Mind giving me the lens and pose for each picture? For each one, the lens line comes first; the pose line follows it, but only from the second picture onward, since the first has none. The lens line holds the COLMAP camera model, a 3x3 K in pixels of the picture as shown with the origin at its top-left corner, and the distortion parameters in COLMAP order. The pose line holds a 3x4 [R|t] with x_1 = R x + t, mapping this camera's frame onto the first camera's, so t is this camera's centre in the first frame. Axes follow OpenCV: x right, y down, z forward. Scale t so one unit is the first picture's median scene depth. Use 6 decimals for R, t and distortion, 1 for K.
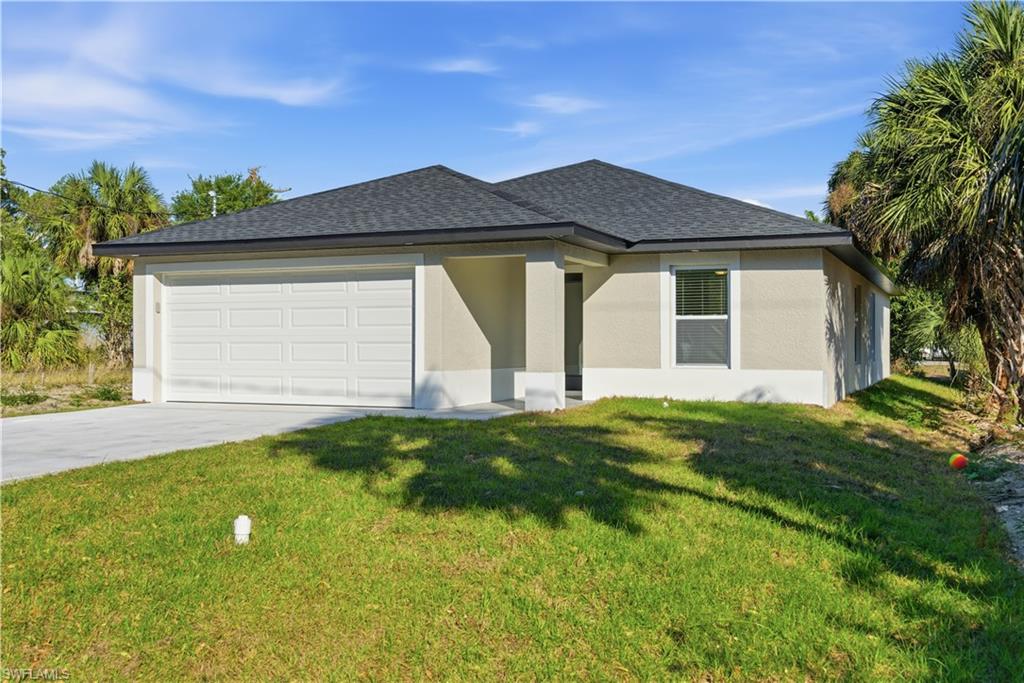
lens RADIAL K [[1029.1, 0, 511.8], [0, 1029.1, 345.8], [0, 0, 1]] dist [-0.005755, 0.000000]
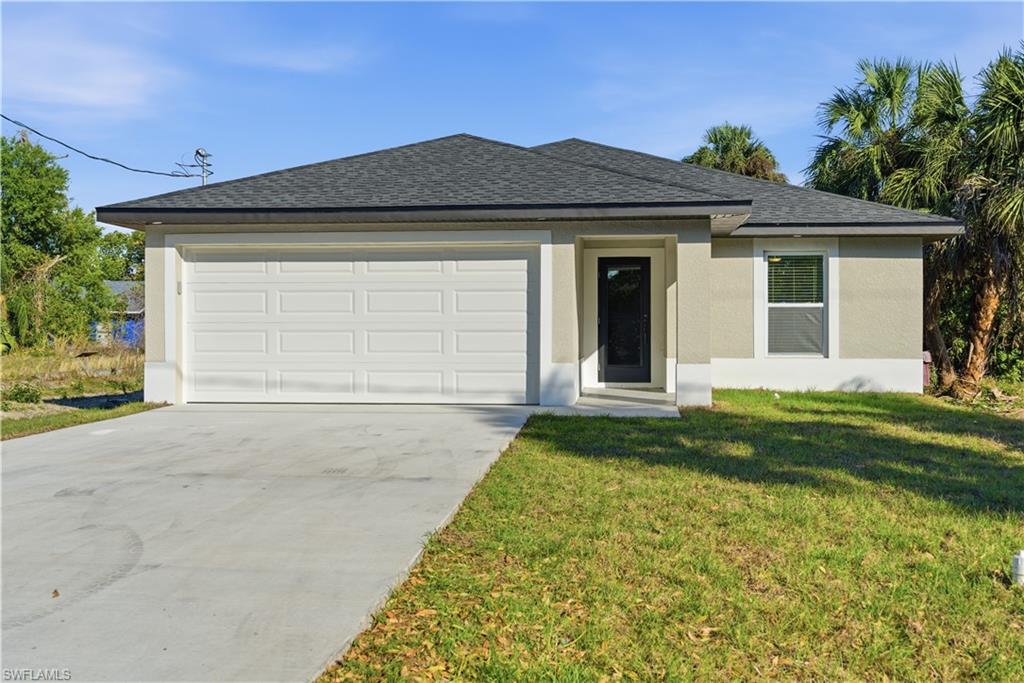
lens RADIAL K [[1029.1, 0, 512.1], [0, 1029.1, 336.1], [0, 0, 1]] dist [-0.005755, 0.000000]
pose [[0.952792, -0.001846, 0.303618, -0.365630], [0.001251, 0.999997, 0.002155, -0.000993], [-0.303621, -0.001673, 0.952791, 0.158465]]
